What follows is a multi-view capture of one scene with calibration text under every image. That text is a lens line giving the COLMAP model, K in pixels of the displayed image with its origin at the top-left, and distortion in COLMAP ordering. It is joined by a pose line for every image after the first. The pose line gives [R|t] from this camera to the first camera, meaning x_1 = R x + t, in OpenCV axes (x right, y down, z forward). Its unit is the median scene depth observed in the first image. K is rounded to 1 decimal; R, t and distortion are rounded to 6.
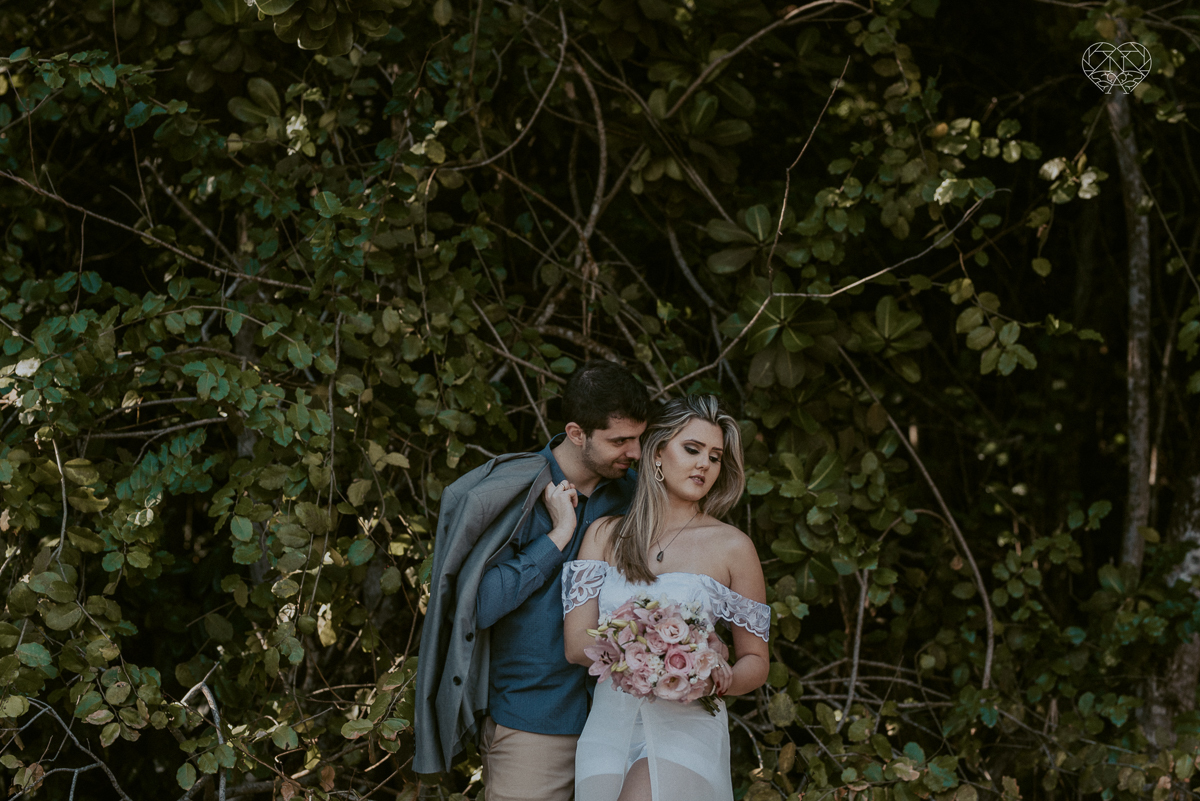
lens RADIAL K [[2806.5, 0, 600.0], [0, 2806.5, 400.5], [0, 0, 1]] dist [0.005385, -0.407185]
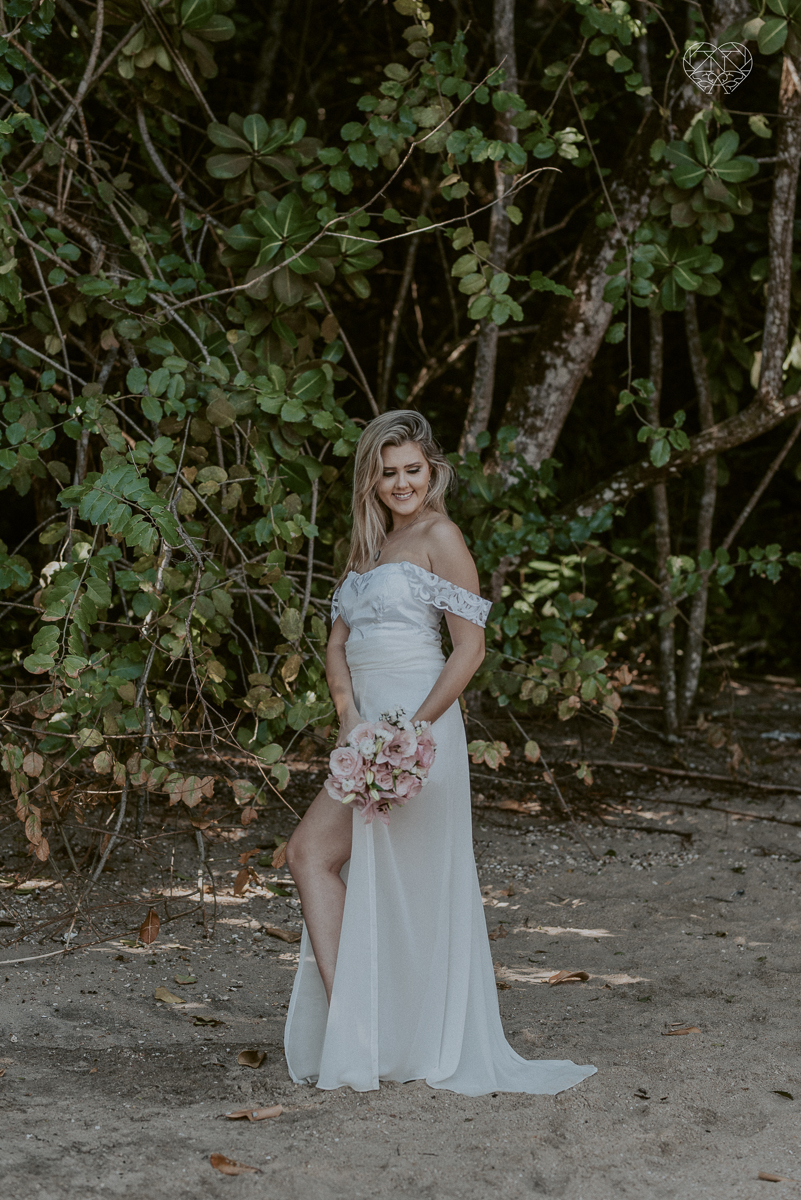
lens RADIAL K [[2806.5, 0, 400.5], [0, 2806.5, 600.0], [0, 0, 1]] dist [0.005385, -0.407185]
pose [[0.939329, 0.083239, 0.332766, -0.228530], [-0.141790, 0.977574, 0.155709, -0.064853], [-0.312342, -0.193445, 0.930065, -0.011925]]
